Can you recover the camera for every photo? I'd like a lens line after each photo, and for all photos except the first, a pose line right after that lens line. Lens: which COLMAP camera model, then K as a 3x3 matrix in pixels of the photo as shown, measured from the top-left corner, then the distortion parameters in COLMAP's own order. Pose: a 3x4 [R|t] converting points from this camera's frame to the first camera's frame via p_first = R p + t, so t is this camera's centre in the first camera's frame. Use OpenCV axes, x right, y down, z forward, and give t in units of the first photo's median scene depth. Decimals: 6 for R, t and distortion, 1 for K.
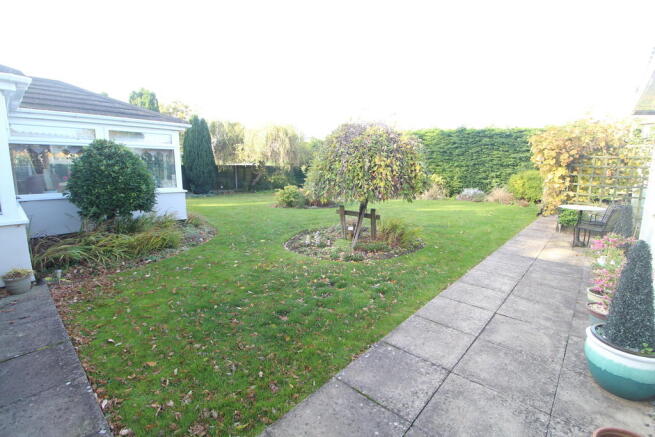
lens RADIAL K [[309.7, 0, 327.6], [0, 309.7, 221.2], [0, 0, 1]] dist [0.002064, -0.000328]
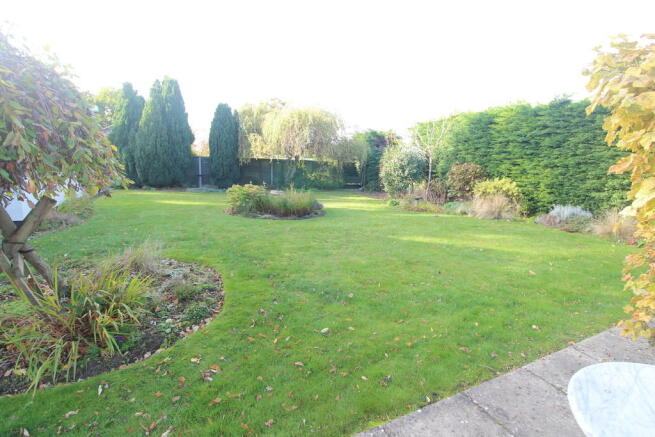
lens RADIAL K [[309.7, 0, 327.6], [0, 309.7, 214.8], [0, 0, 1]] dist [0.002064, -0.000328]
pose [[0.910665, 0.092833, -0.402580, 0.283696], [-0.100003, 0.994982, 0.003225, -0.046497], [0.400859, 0.037323, 0.915379, 0.300499]]
